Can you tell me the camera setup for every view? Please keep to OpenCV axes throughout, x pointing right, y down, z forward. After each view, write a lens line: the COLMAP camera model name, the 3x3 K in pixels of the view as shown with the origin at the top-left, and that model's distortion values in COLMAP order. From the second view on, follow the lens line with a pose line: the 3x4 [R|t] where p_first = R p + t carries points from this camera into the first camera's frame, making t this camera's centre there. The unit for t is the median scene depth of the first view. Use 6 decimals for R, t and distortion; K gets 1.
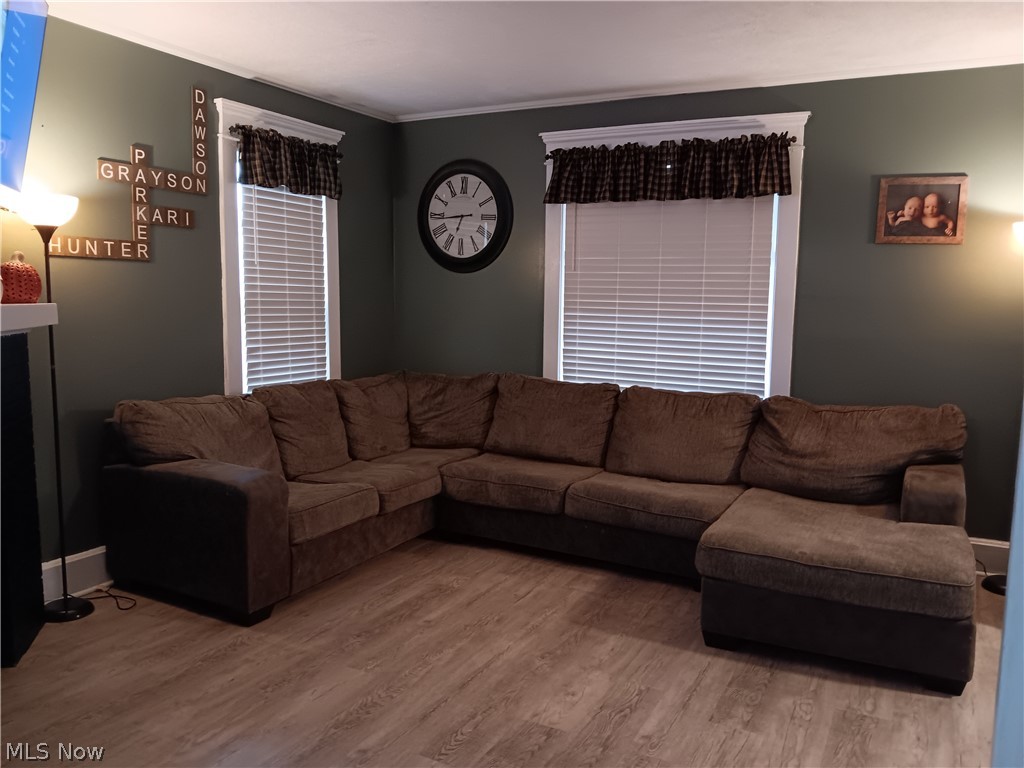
lens RADIAL K [[808.0, 0, 514.5], [0, 808.0, 390.1], [0, 0, 1]] dist [0.094648, -0.177753]
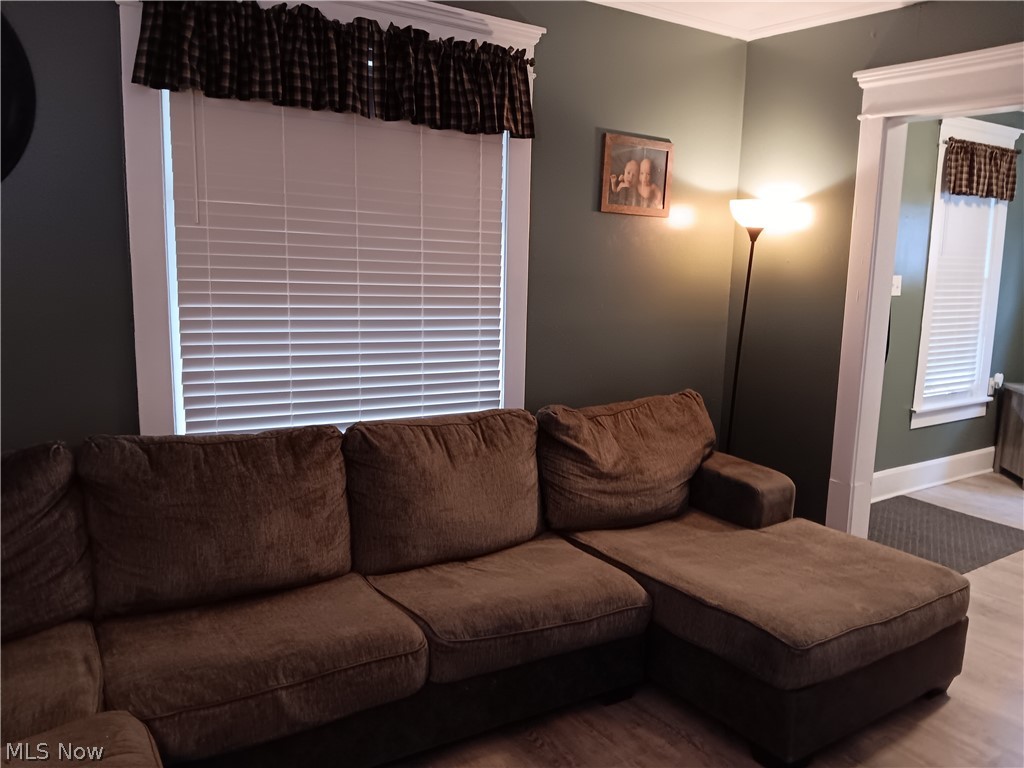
lens RADIAL K [[808.0, 0, 514.5], [0, 808.0, 390.1], [0, 0, 1]] dist [0.094648, -0.177753]
pose [[0.501504, -0.128630, 0.855540, -0.267907], [0.094551, 0.991111, 0.093588, -0.064509], [-0.859973, 0.033957, 0.509208, 0.507542]]
